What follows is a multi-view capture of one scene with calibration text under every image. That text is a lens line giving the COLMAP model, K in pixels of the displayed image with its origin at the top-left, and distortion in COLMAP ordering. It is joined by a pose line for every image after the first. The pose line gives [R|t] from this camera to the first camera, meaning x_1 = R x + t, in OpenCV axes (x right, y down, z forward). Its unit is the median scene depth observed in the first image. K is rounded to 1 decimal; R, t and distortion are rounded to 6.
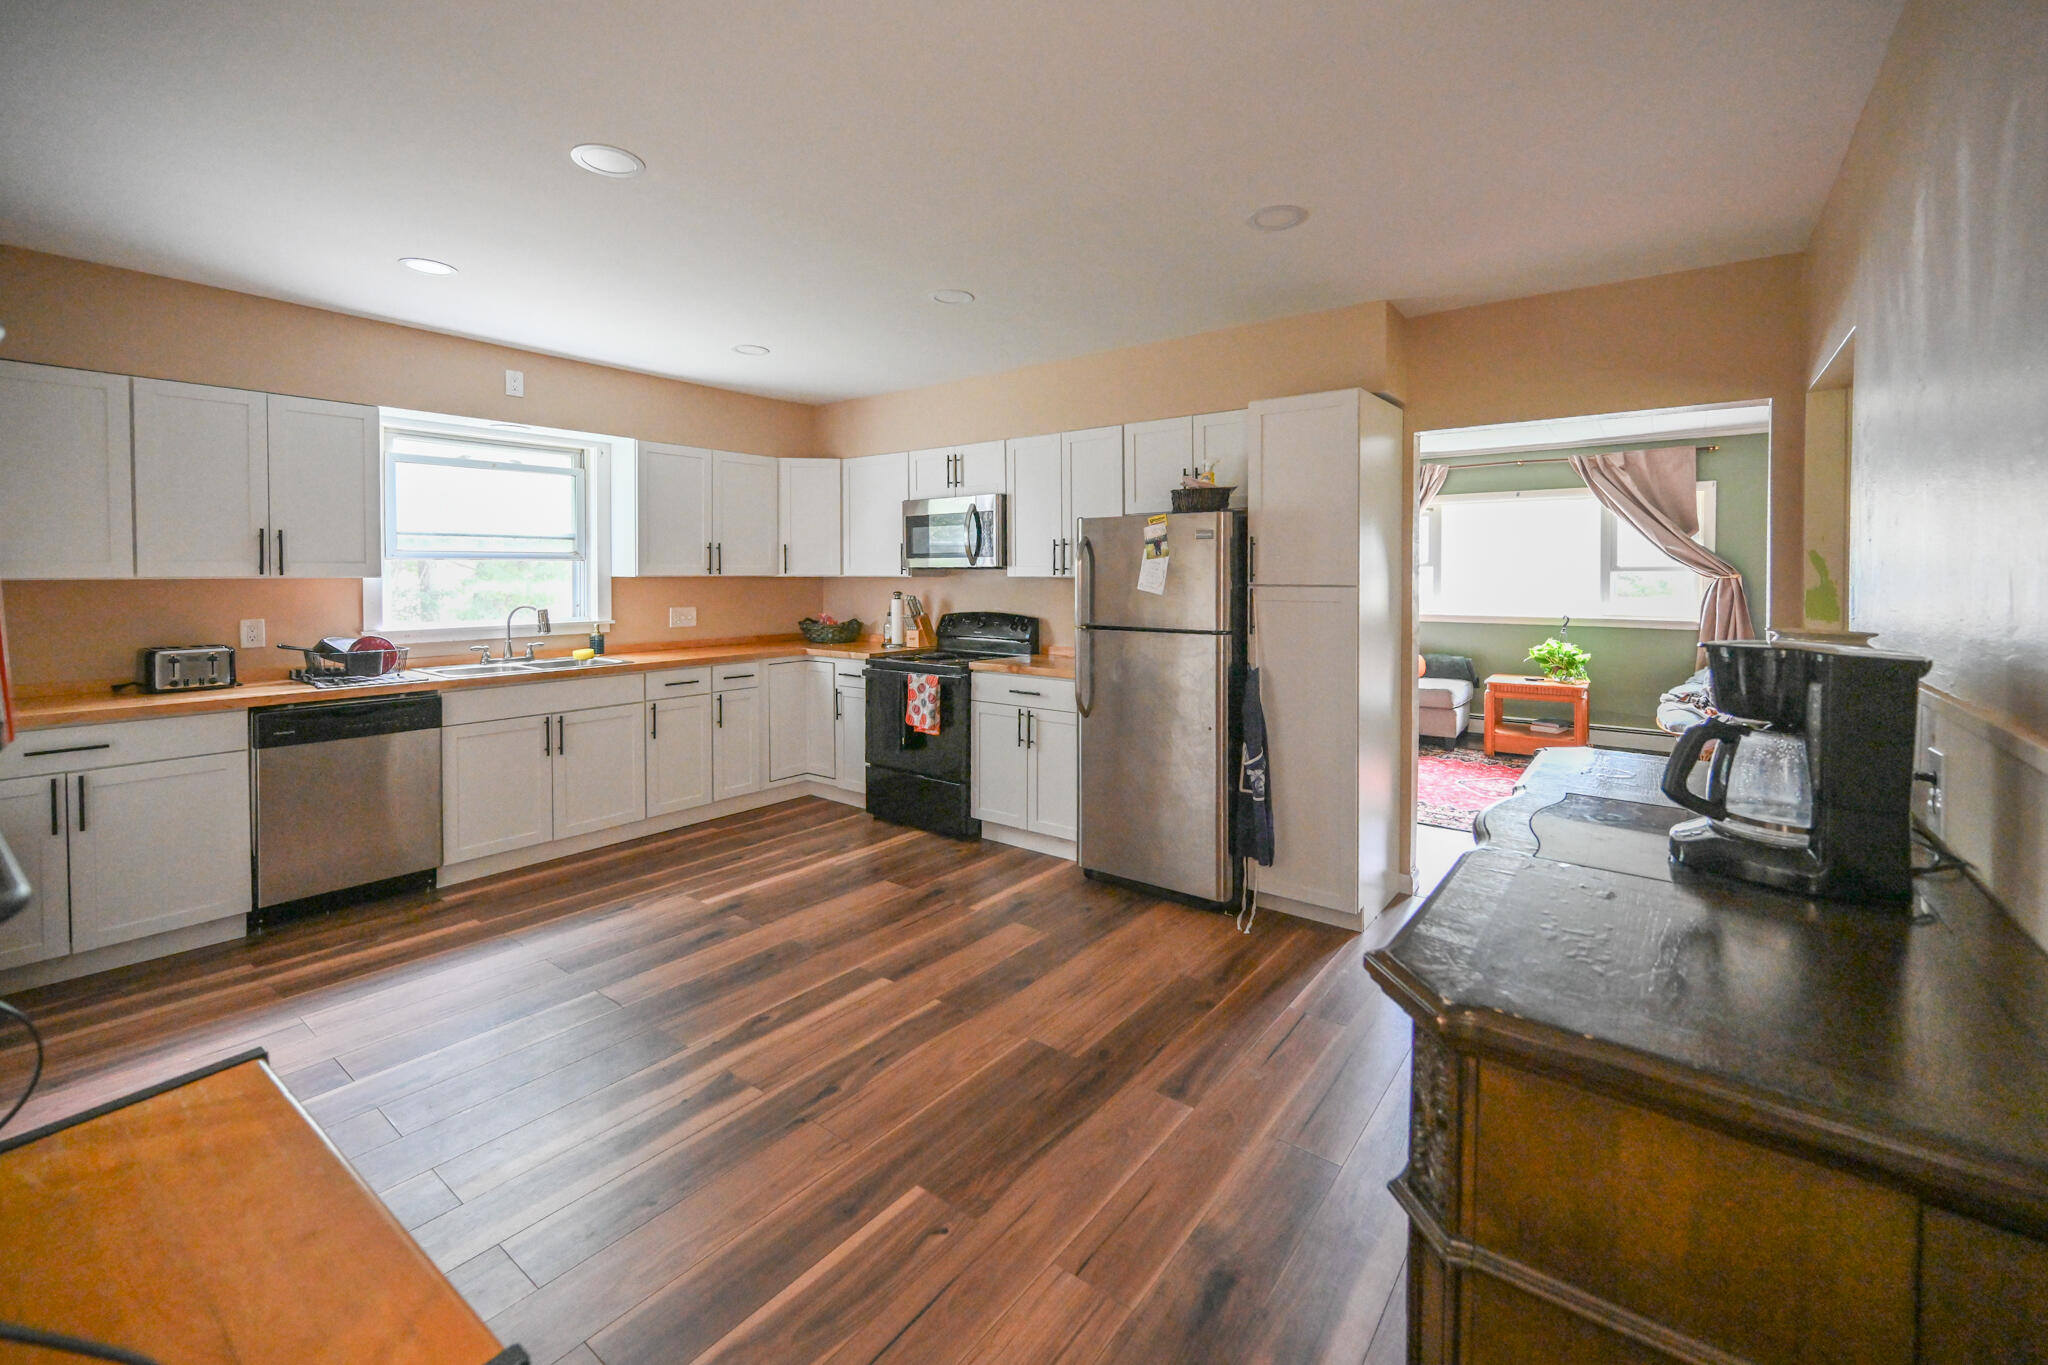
lens RADIAL K [[877.7, 0, 1011.9], [0, 877.7, 584.2], [0, 0, 1]] dist [-0.000627, 0.000670]
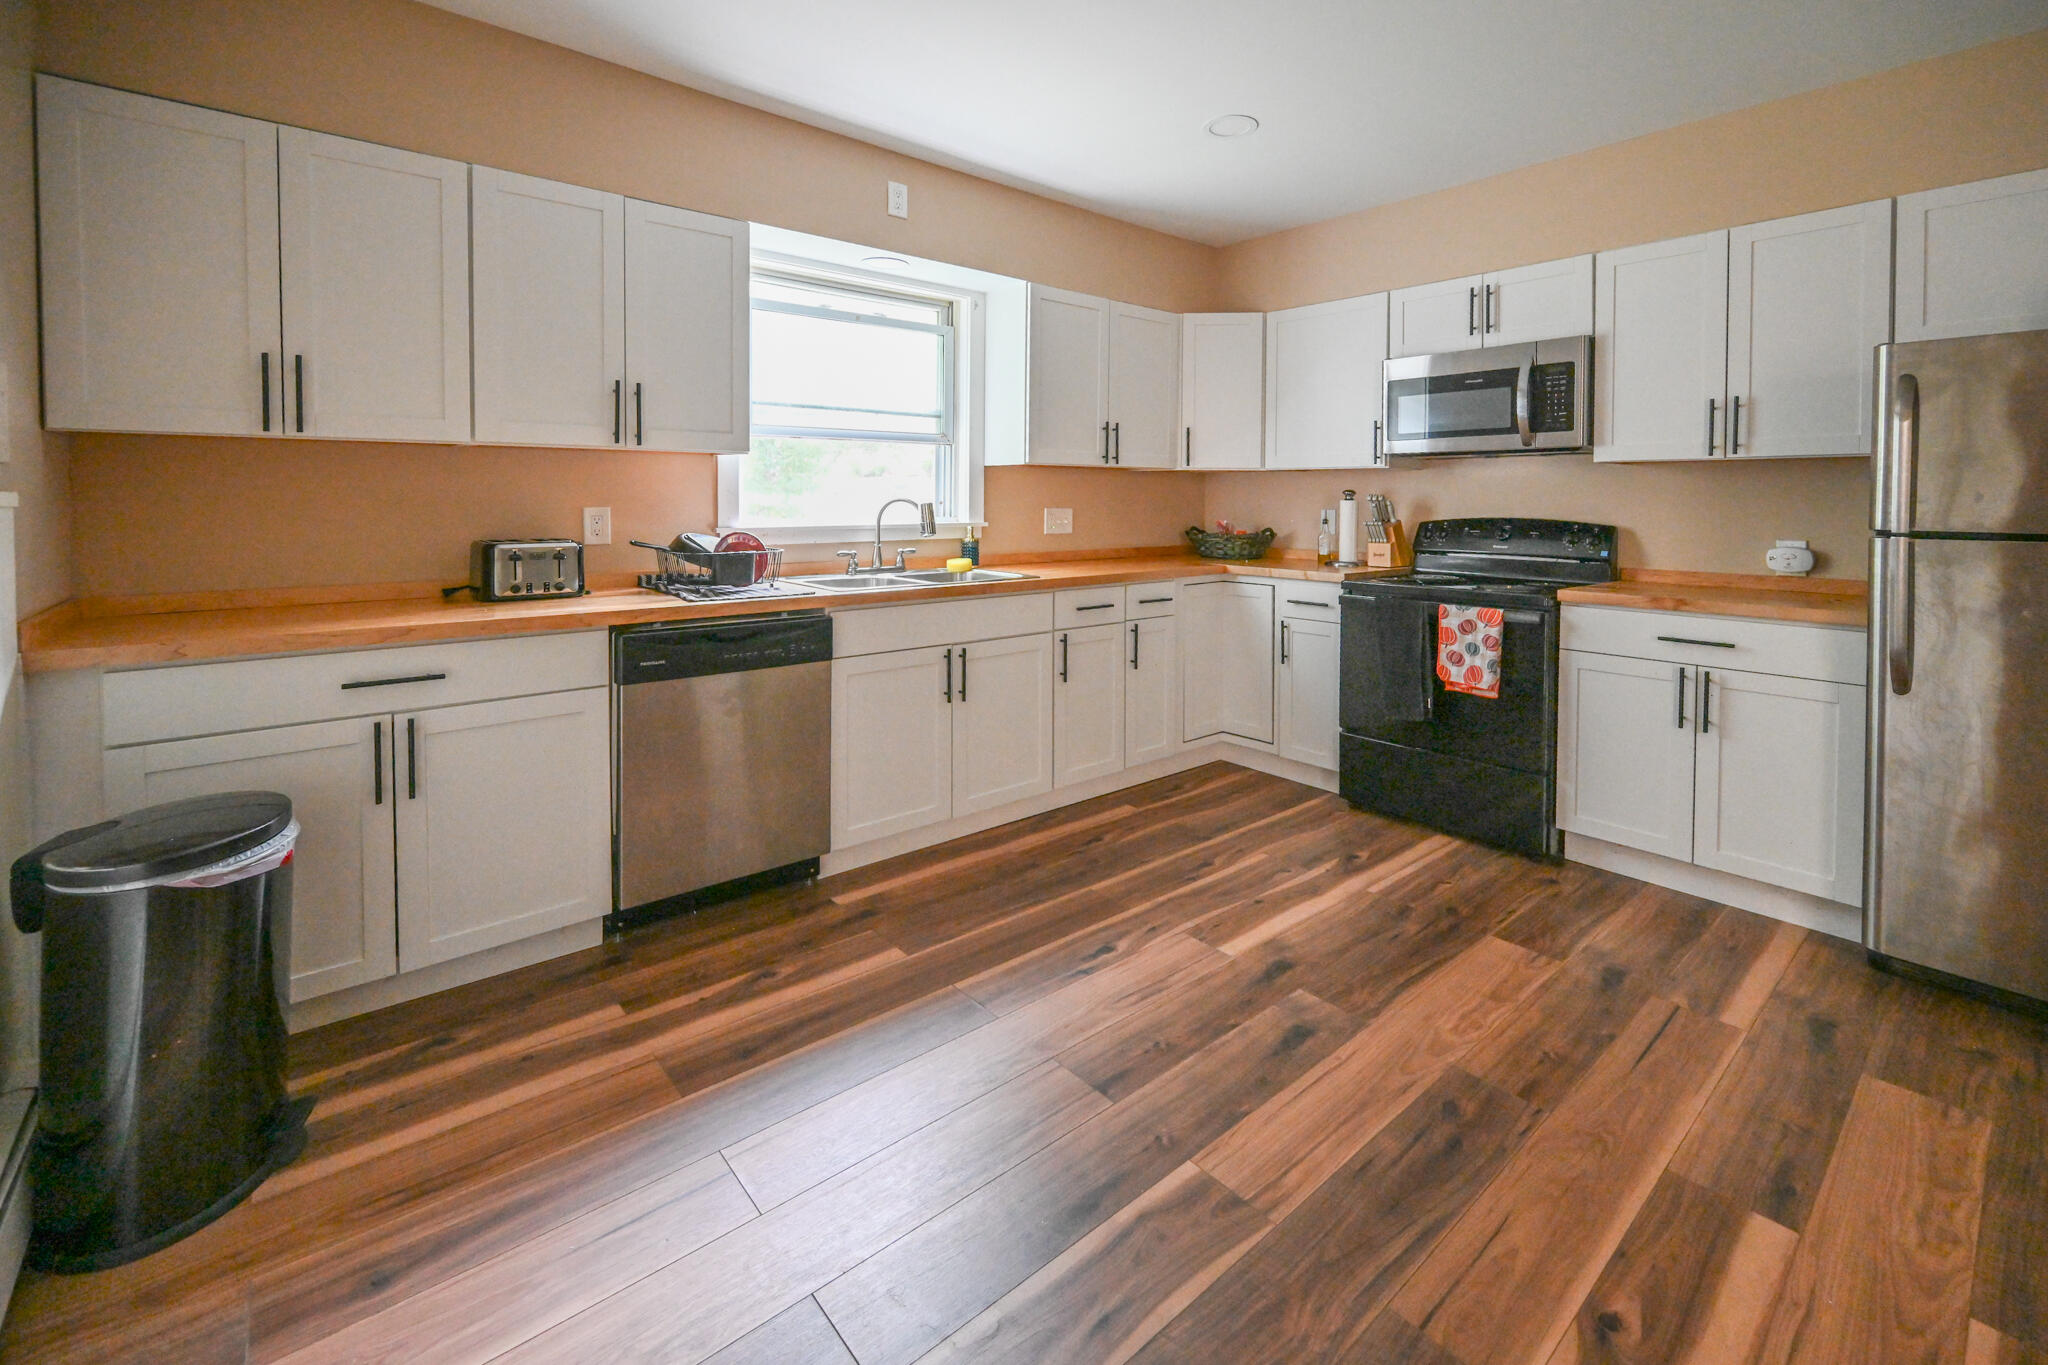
lens RADIAL K [[869.9, 0, 1017.9], [0, 869.9, 517.6], [0, 0, 1]] dist [0.001070, 0.000141]
pose [[0.980290, 0.011871, -0.197206, -0.334089], [-0.010196, 0.999903, 0.009507, 0.035430], [0.197300, -0.007309, 0.980316, 0.308683]]
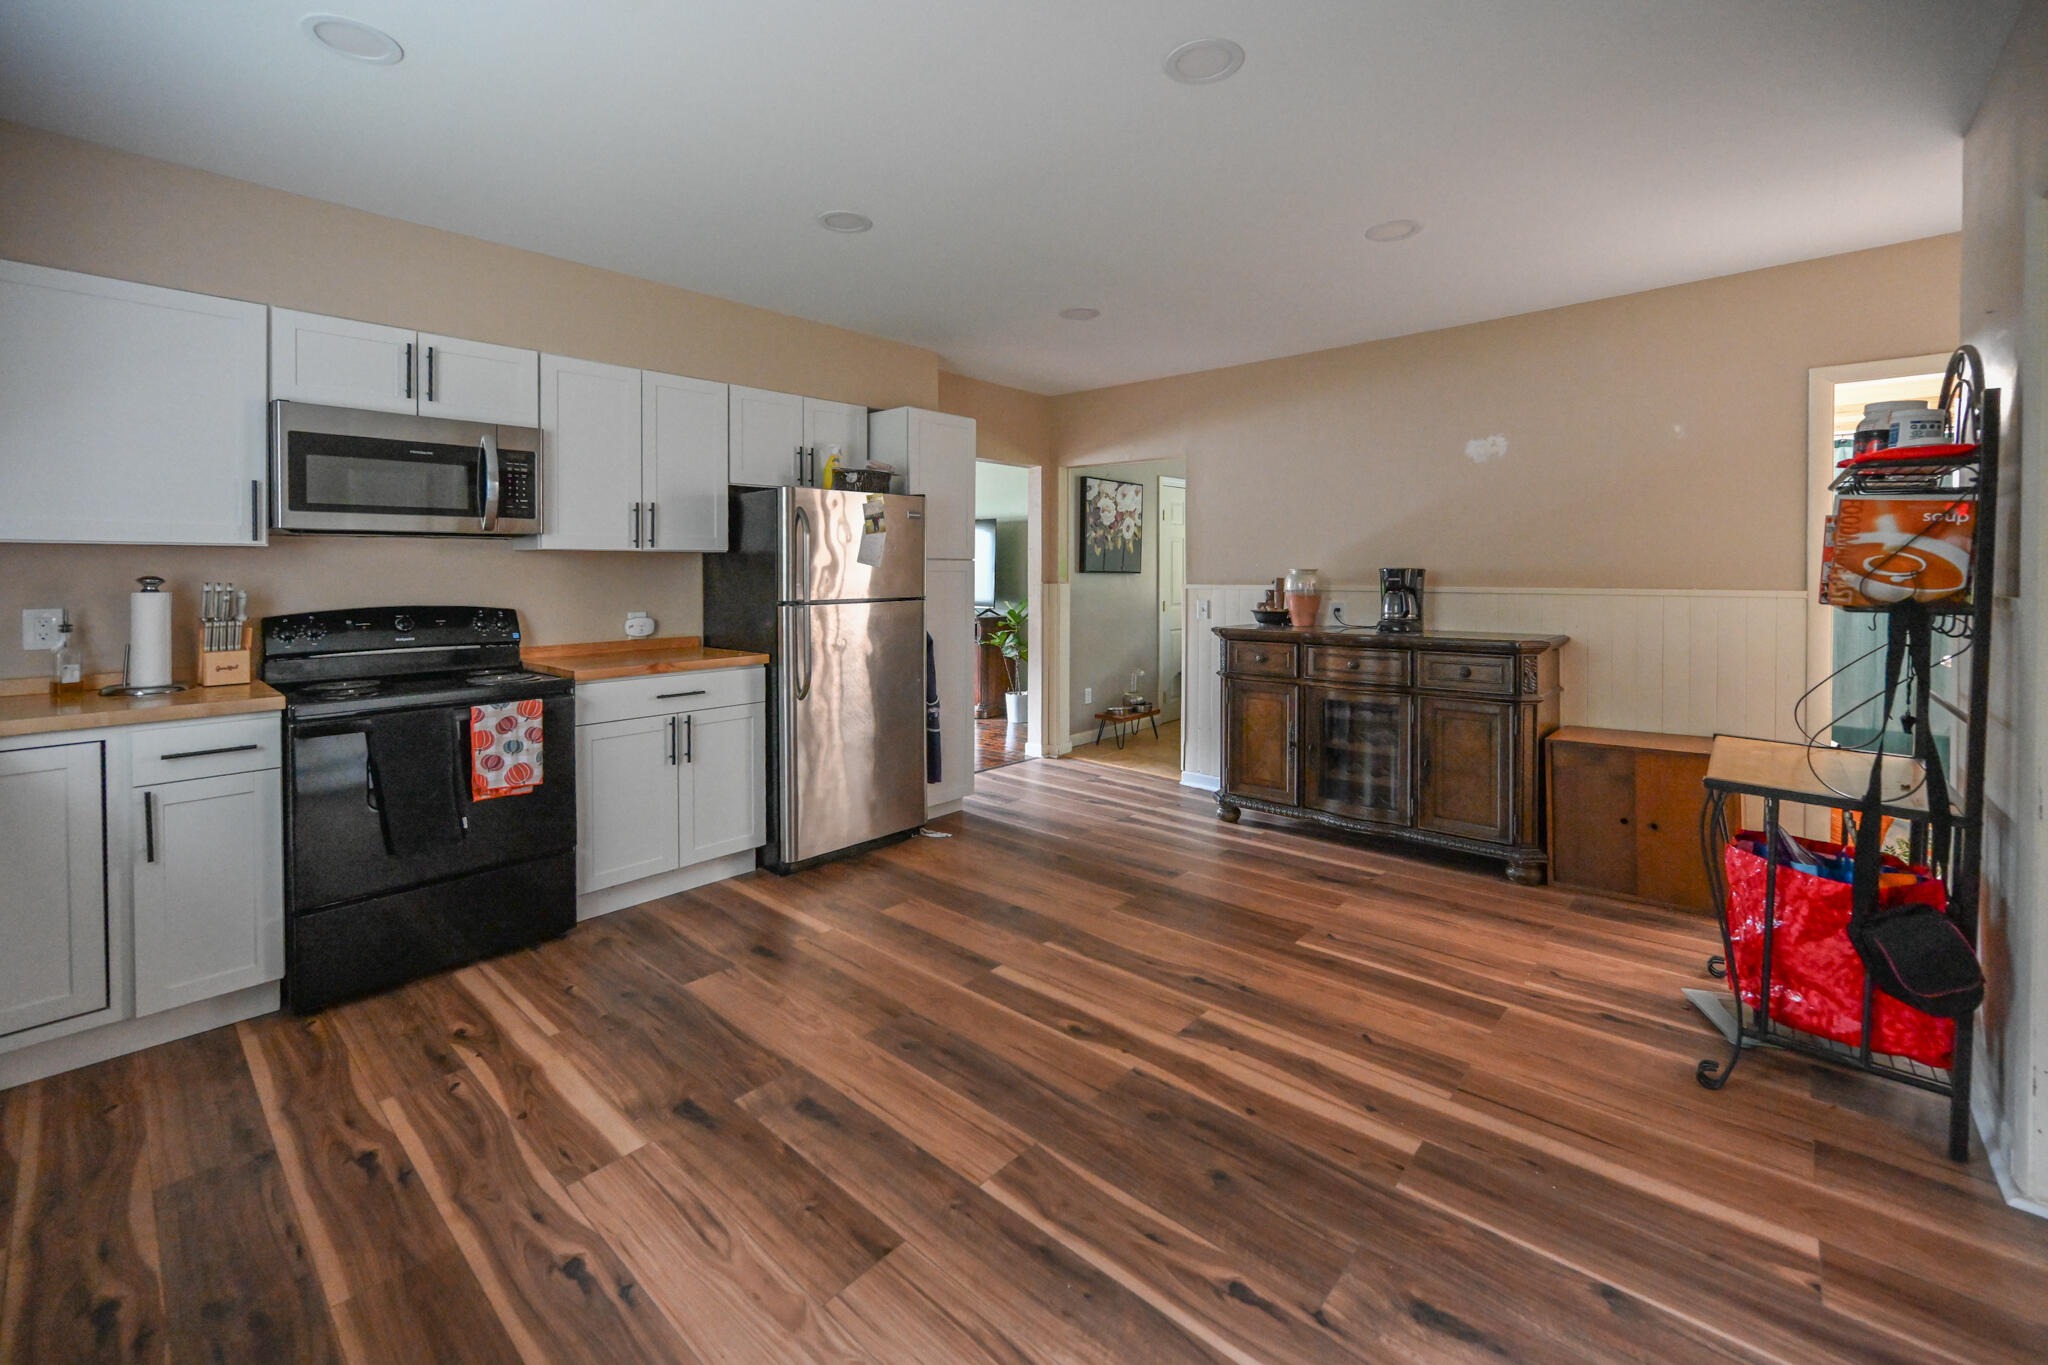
lens RADIAL K [[843.0, 0, 1062.1], [0, 843.0, 583.4], [0, 0, 1]] dist [-0.000241, 0.000289]
pose [[0.033630, -0.013947, 0.999337, -0.739680], [0.016222, 0.999779, 0.013407, 0.018396], [-0.999303, 0.015760, 0.033849, 0.634435]]
